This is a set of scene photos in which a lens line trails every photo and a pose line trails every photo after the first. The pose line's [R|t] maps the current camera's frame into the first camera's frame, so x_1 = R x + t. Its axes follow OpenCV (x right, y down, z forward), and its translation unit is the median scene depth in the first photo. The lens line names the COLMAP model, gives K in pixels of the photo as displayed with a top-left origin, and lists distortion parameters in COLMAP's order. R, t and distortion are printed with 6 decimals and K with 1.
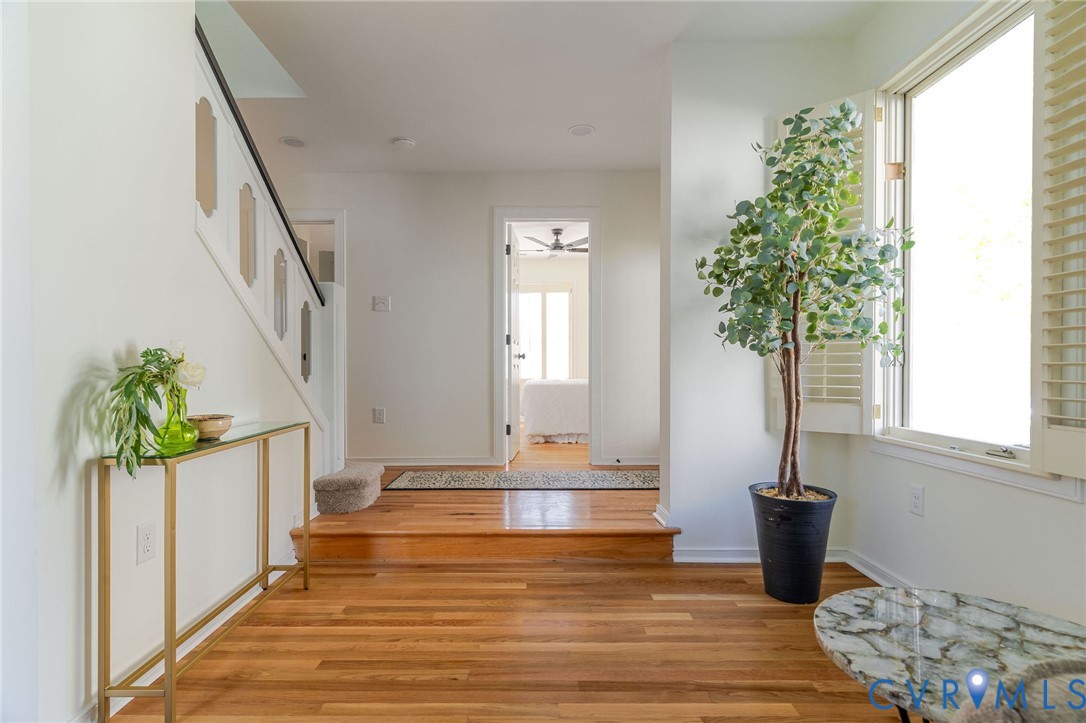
lens RADIAL K [[546.2, 0, 517.0], [0, 546.2, 366.8], [0, 0, 1]] dist [0.013711, 0.000267]
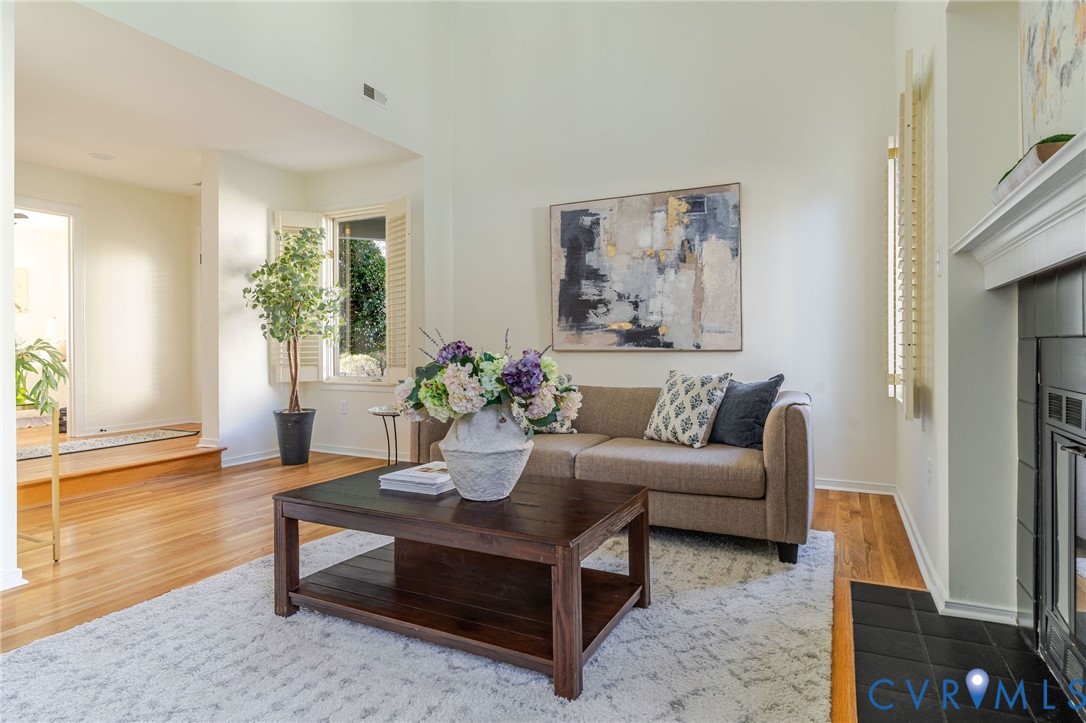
lens RADIAL K [[597.6, 0, 534.0], [0, 597.6, 345.6], [0, 0, 1]] dist [-0.004951, 0.001113]
pose [[0.450160, -0.004332, 0.892938, -0.991543], [0.006346, 0.999979, 0.001652, -0.005819], [-0.892925, 0.004922, 0.450178, -0.712992]]
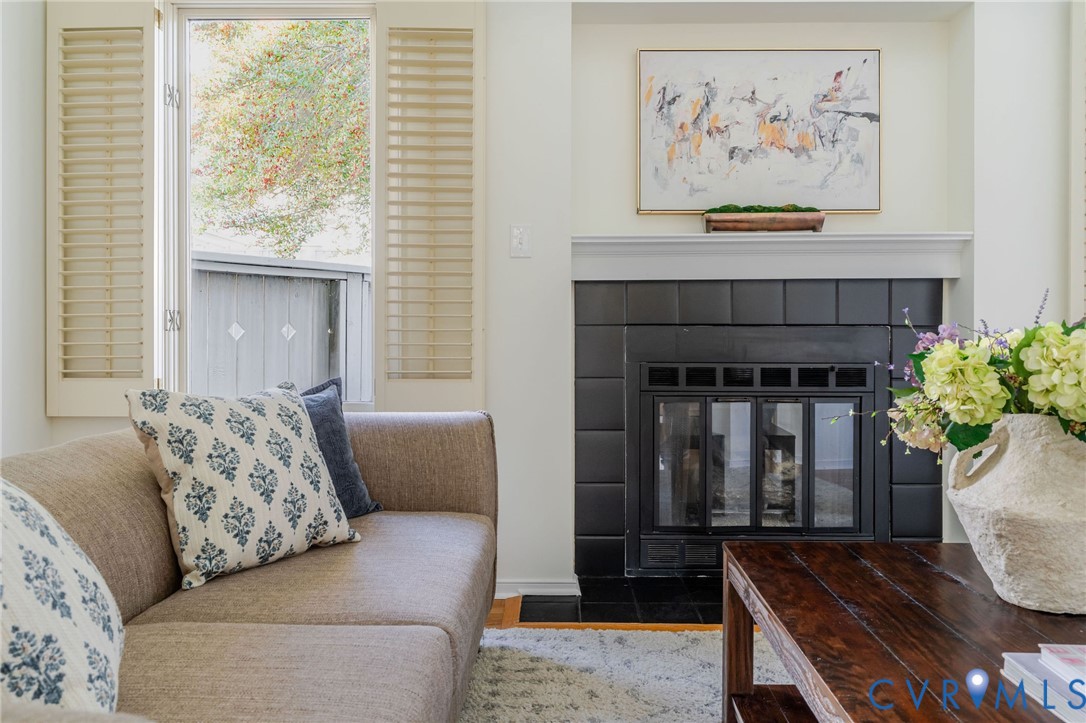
lens RADIAL K [[828.2, 0, 544.3], [0, 828.2, 352.8], [0, 0, 1]] dist [-0.006362, -0.000100]
pose [[-0.999987, 0.000830, -0.005038, 0.049116], [0.000768, 0.999925, 0.012254, 0.016144], [0.005048, 0.012250, -0.999912, 0.317693]]
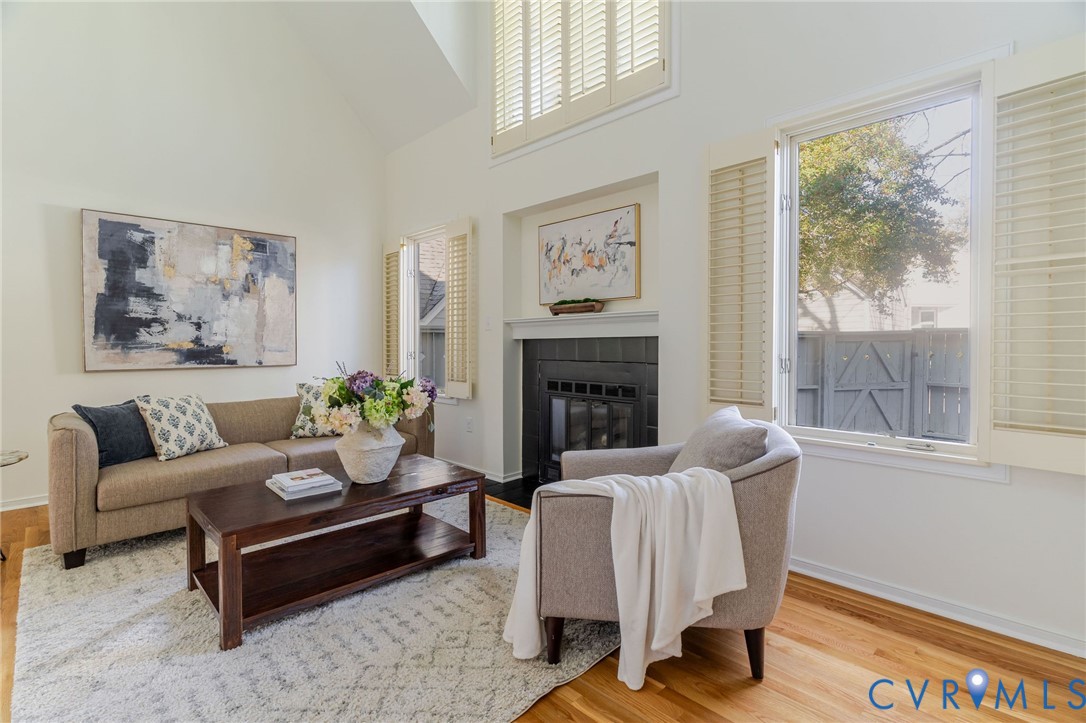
lens RADIAL K [[530.0, 0, 545.8], [0, 530.0, 350.6], [0, 0, 1]] dist [-0.004510, 0.001981]
pose [[-0.704304, -0.008527, 0.709847, -1.259061], [0.003437, 0.999875, 0.015421, -0.064127], [-0.709890, 0.013300, -0.704187, 0.213527]]
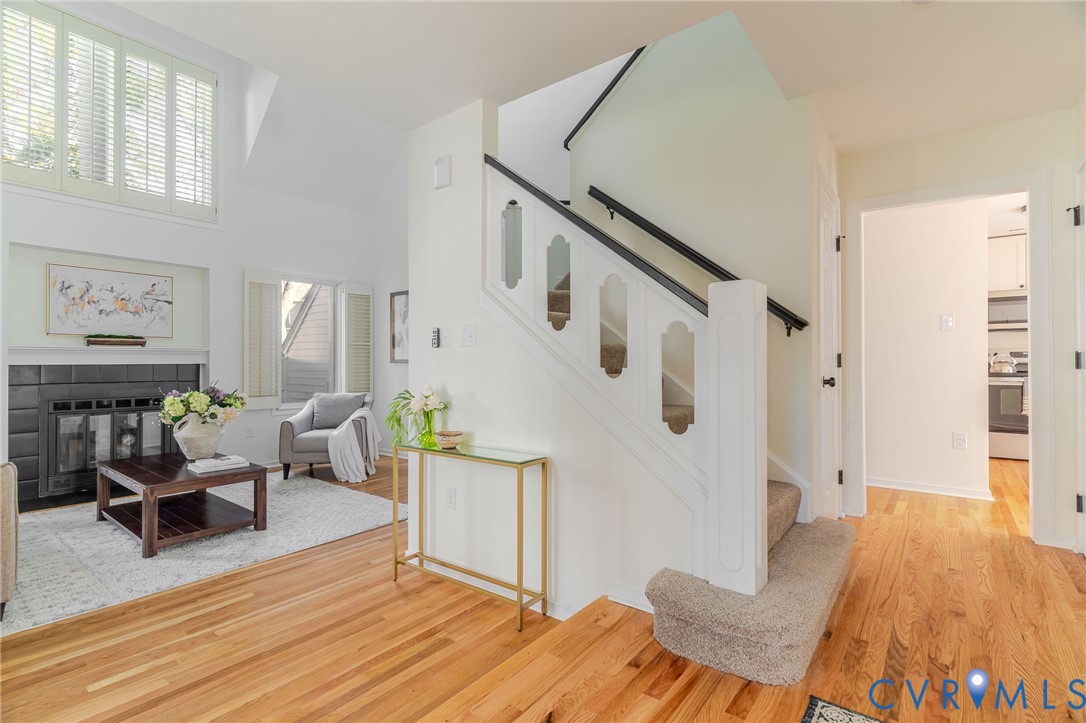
lens RADIAL K [[530.0, 0, 554.5], [0, 530.0, 361.7], [0, 0, 1]] dist [-0.004510, 0.001981]
pose [[-0.589387, -0.004036, -0.807841, 0.336469], [0.001013, 0.999983, -0.005735, -0.073657], [0.807850, -0.004198, -0.589373, 1.518568]]
